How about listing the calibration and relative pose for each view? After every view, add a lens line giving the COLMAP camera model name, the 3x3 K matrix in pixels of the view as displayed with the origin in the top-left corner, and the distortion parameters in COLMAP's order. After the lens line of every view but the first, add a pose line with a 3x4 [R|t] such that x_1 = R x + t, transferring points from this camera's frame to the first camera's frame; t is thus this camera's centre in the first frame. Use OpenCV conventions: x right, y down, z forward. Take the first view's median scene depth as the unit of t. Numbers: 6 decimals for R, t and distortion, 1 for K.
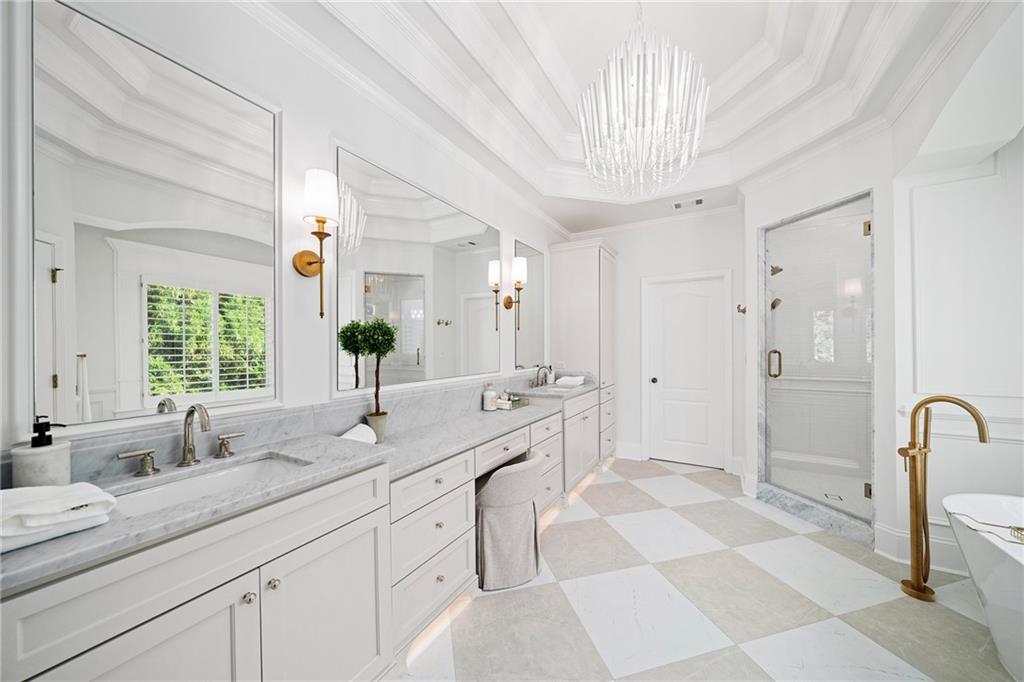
lens RADIAL K [[351.4, 0, 516.1], [0, 351.4, 346.1], [0, 0, 1]] dist [-0.001461, 0.000017]
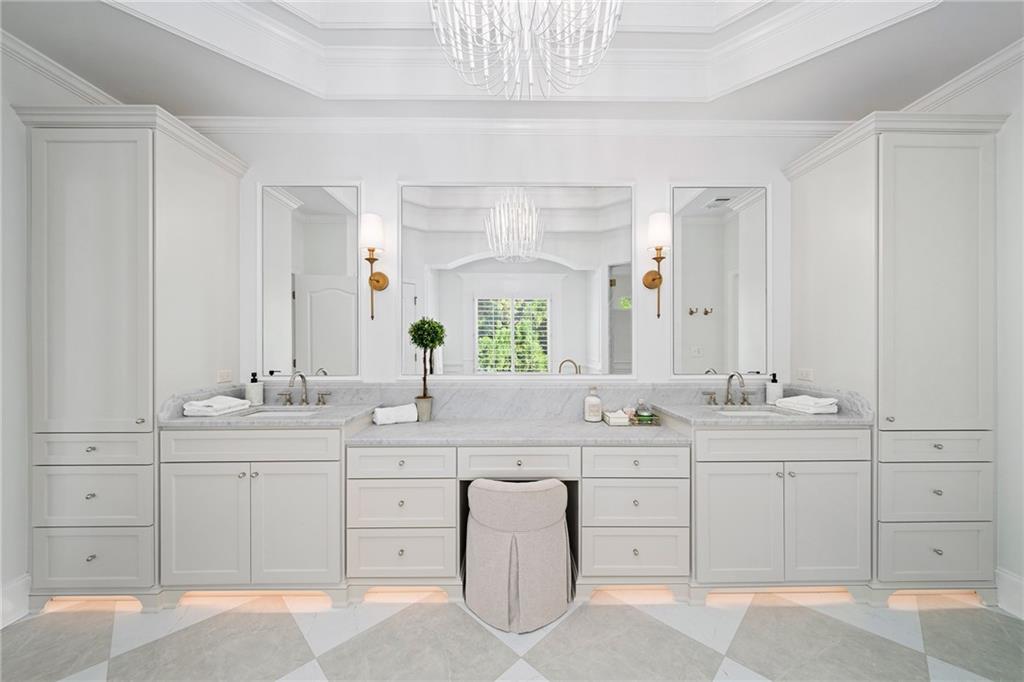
lens RADIAL K [[366.3, 0, 513.2], [0, 366.3, 339.4], [0, 0, 1]] dist [-0.002756, 0.000127]
pose [[0.507002, 0.003468, -0.861938, 0.733136], [-0.001559, 0.999994, 0.003107, -0.006327], [0.861943, -0.000232, 0.507005, 0.559104]]
